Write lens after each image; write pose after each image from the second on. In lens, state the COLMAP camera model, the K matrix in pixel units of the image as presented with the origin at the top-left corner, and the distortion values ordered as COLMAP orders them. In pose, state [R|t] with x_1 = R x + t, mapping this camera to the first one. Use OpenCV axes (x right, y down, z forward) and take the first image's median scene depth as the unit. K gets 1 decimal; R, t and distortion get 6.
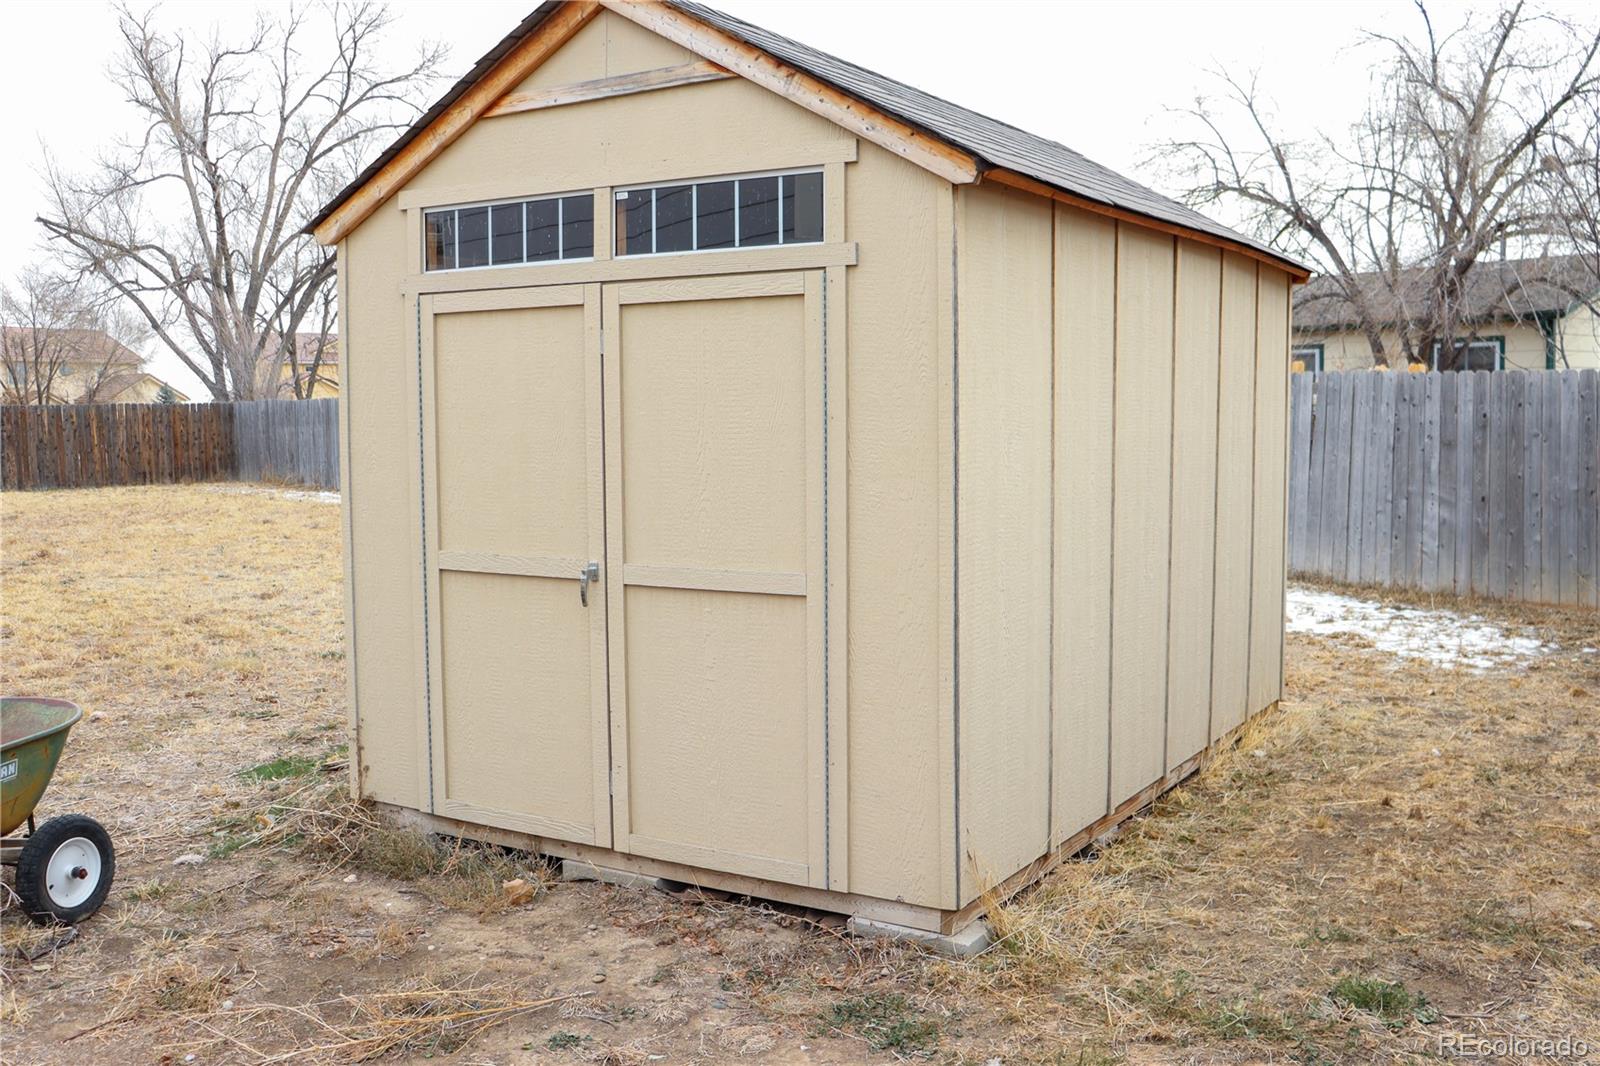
lens RADIAL K [[1528.5, 0, 898.0], [0, 1528.5, 536.3], [0, 0, 1]] dist [-0.004523, -0.005848]
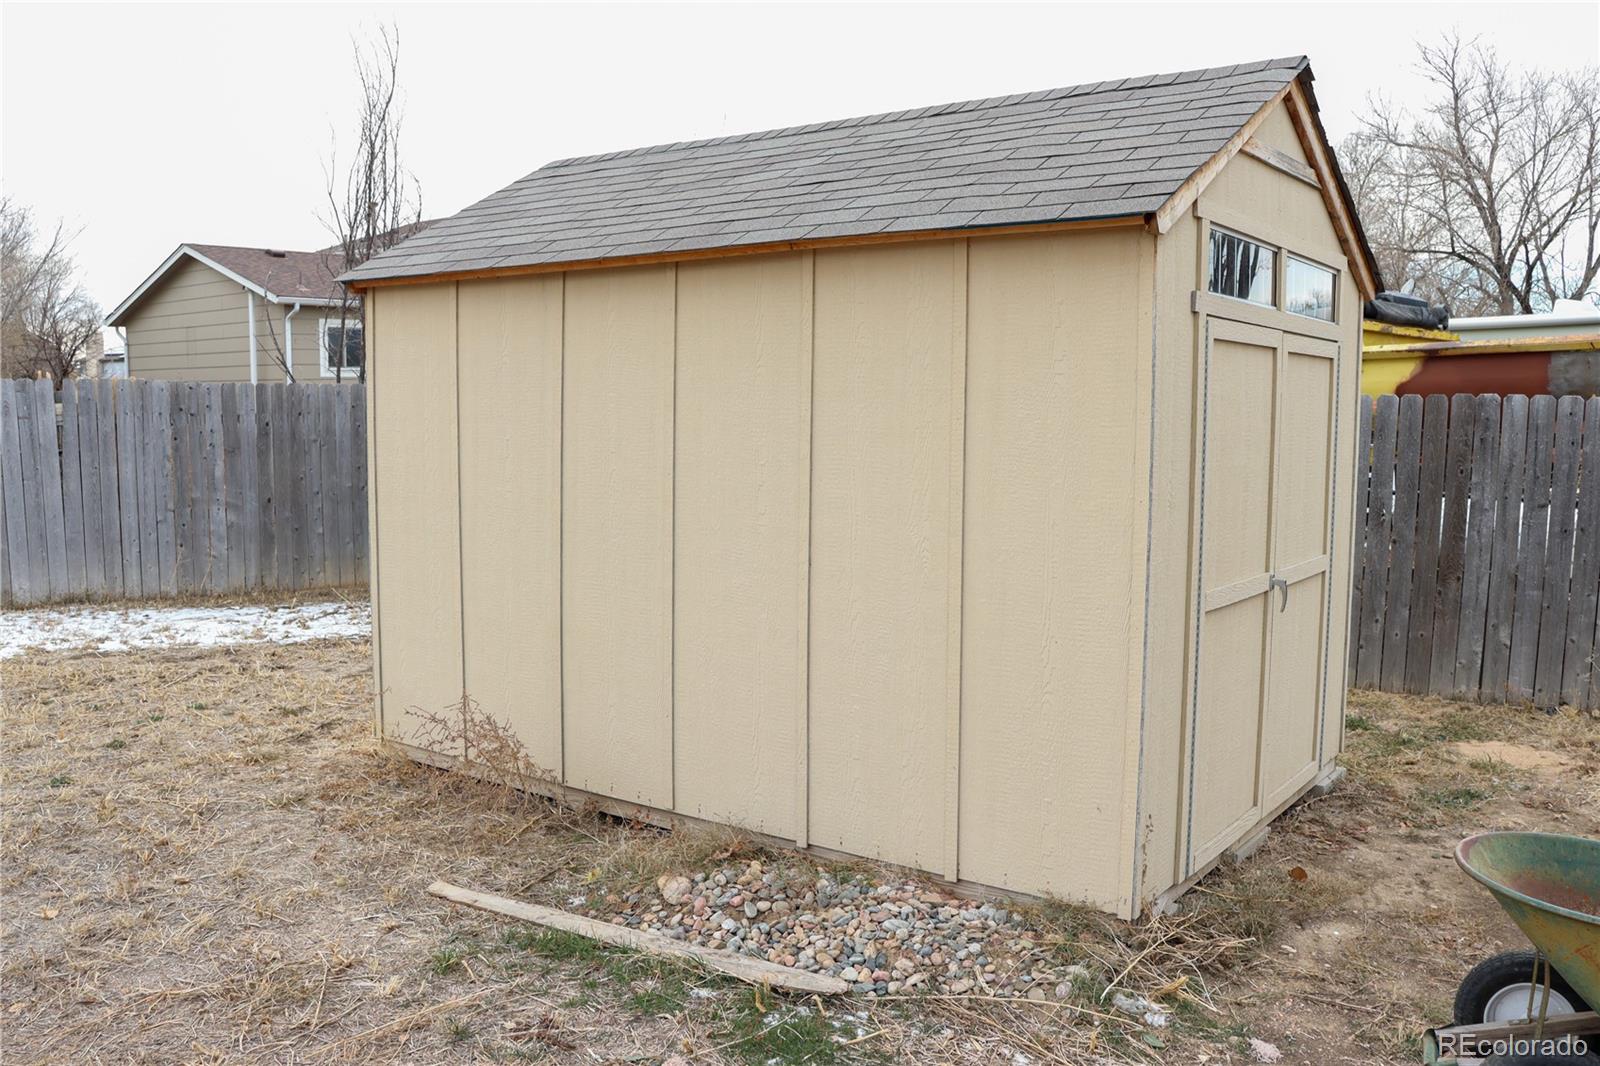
lens RADIAL K [[1331.2, 0, 801.1], [0, 1331.2, 536.5], [0, 0, 1]] dist [-0.184577, 0.171477]
pose [[0.111009, -0.092972, 0.989461, -0.493936], [0.073381, 0.993664, 0.085134, -0.049523], [-0.991107, 0.063157, 0.117128, 0.512228]]
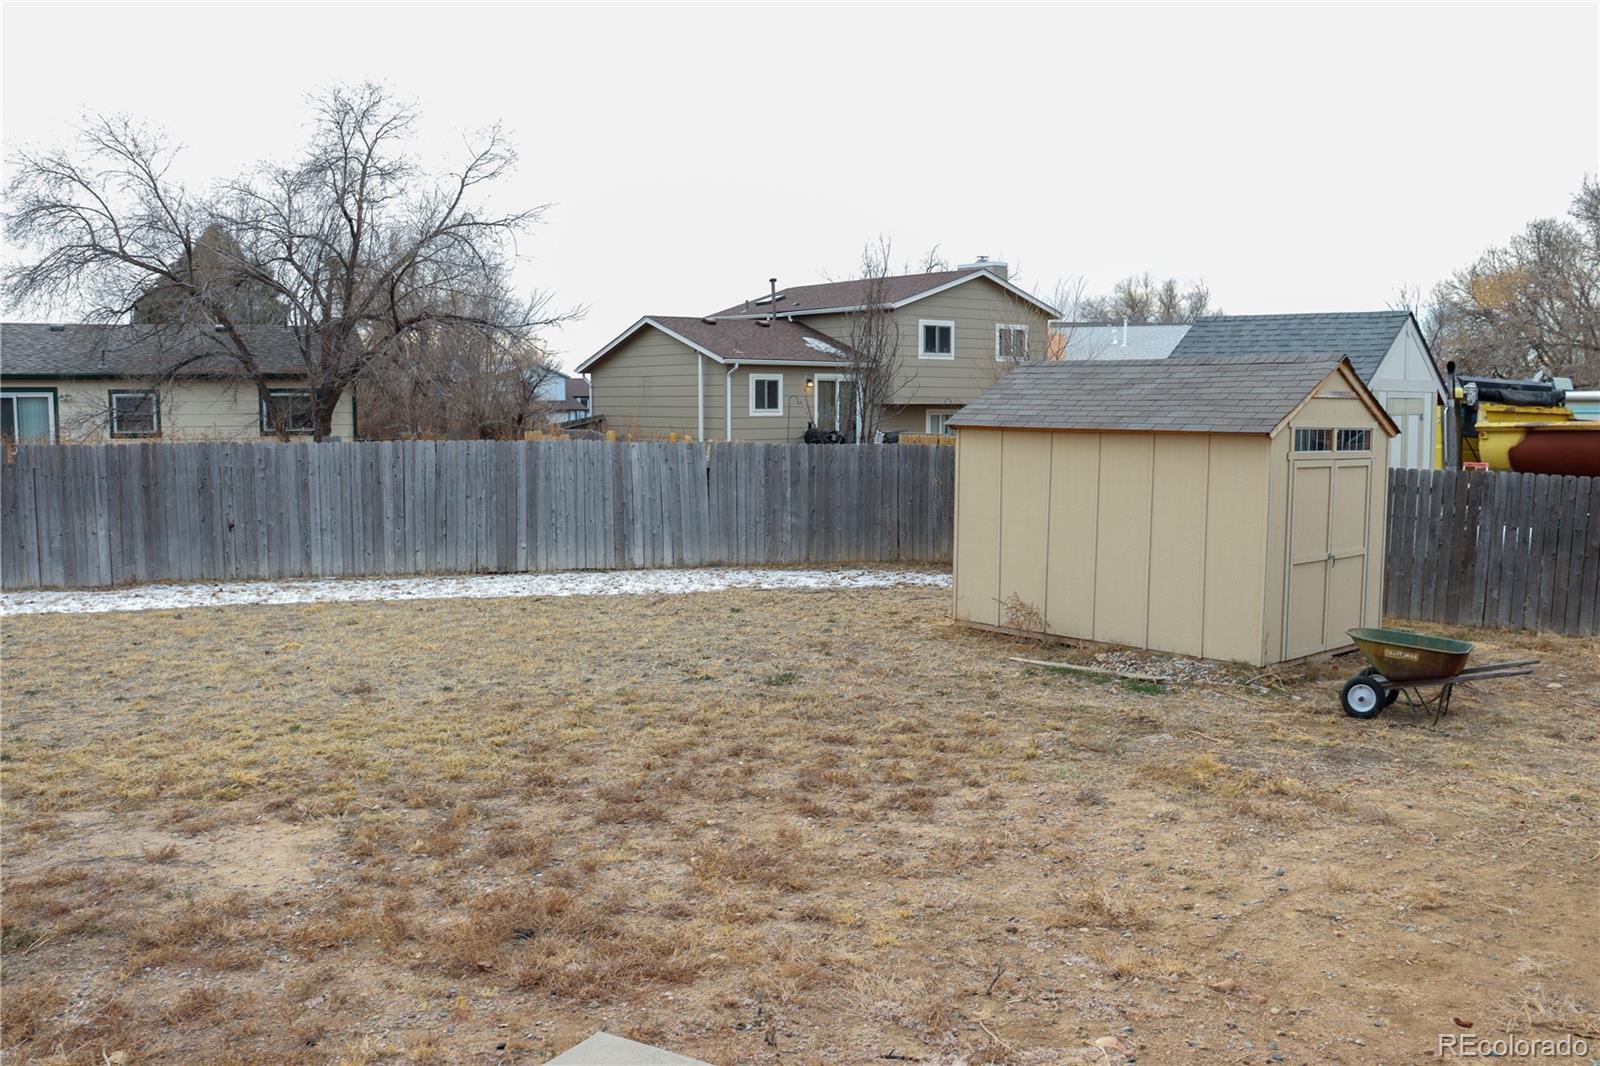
lens RADIAL K [[1331.2, 0, 801.1], [0, 1331.2, 536.5], [0, 0, 1]] dist [-0.184577, 0.171477]
pose [[0.314046, -0.085700, 0.945532, -1.188564], [0.068815, 0.995353, 0.067360, -0.105051], [-0.946910, 0.043913, 0.318485, 0.484810]]
